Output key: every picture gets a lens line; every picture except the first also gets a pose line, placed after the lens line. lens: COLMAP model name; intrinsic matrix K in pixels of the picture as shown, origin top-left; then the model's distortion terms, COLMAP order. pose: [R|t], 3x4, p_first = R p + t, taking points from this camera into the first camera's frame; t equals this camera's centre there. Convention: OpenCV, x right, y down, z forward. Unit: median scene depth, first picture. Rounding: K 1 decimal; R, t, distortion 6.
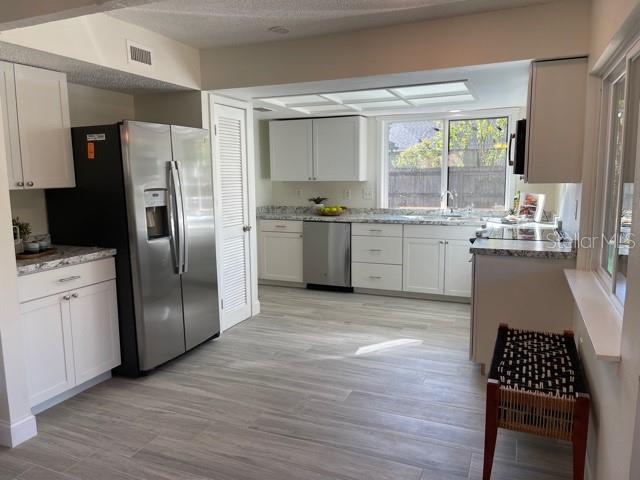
lens RADIAL K [[482.1, 0, 314.7], [0, 482.1, 240.3], [0, 0, 1]] dist [0.068434, -0.074978]
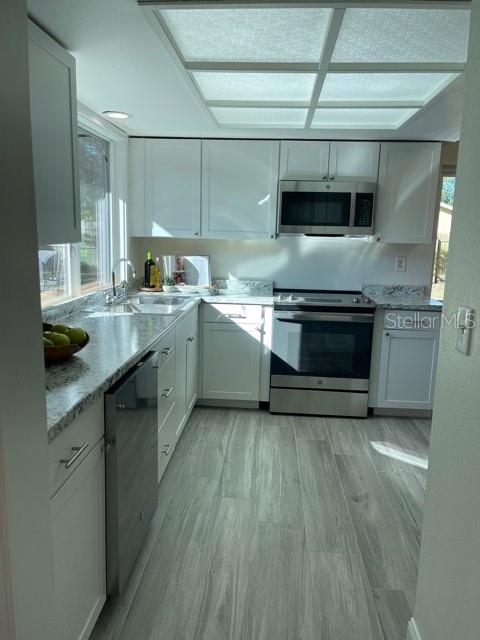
lens RADIAL K [[482.1, 0, 242.6], [0, 482.1, 317.4], [0, 0, 1]] dist [0.068434, -0.074978]
pose [[-0.345767, -0.158361, 0.924860, -0.354275], [0.104999, 0.972935, 0.205848, -0.154763], [-0.932427, 0.168285, -0.319781, 1.210259]]
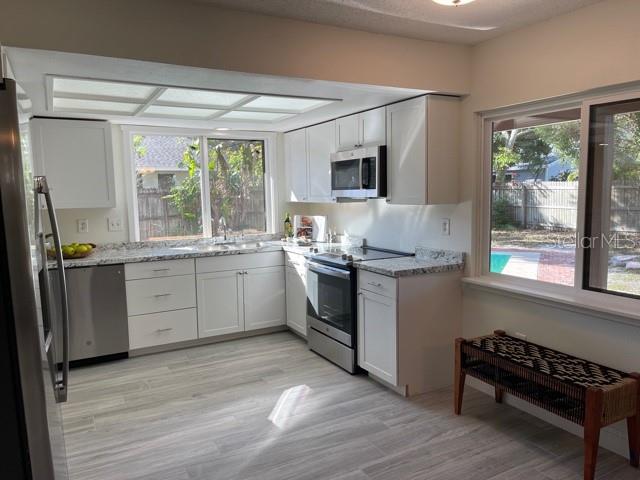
lens RADIAL K [[482.1, 0, 318.8], [0, 482.1, 241.4], [0, 0, 1]] dist [0.068434, -0.074978]
pose [[0.618317, -0.081297, 0.781713, -0.366342], [0.117814, 0.992984, 0.010081, -0.049624], [-0.777048, 0.085864, 0.623557, 0.346901]]
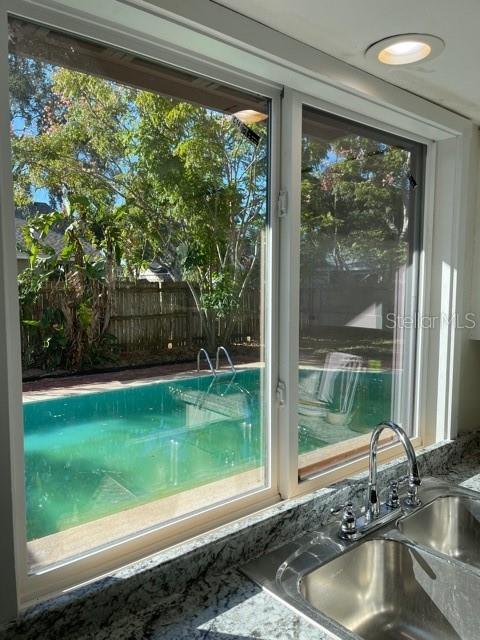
lens RADIAL K [[482.1, 0, 240.9], [0, 482.1, 323.5], [0, 0, 1]] dist [0.068434, -0.074978]
pose [[0.431479, -0.054476, 0.900477, 0.064418], [0.119845, 0.992789, 0.002635, -0.173597], [-0.894127, 0.106781, 0.434896, 1.097296]]
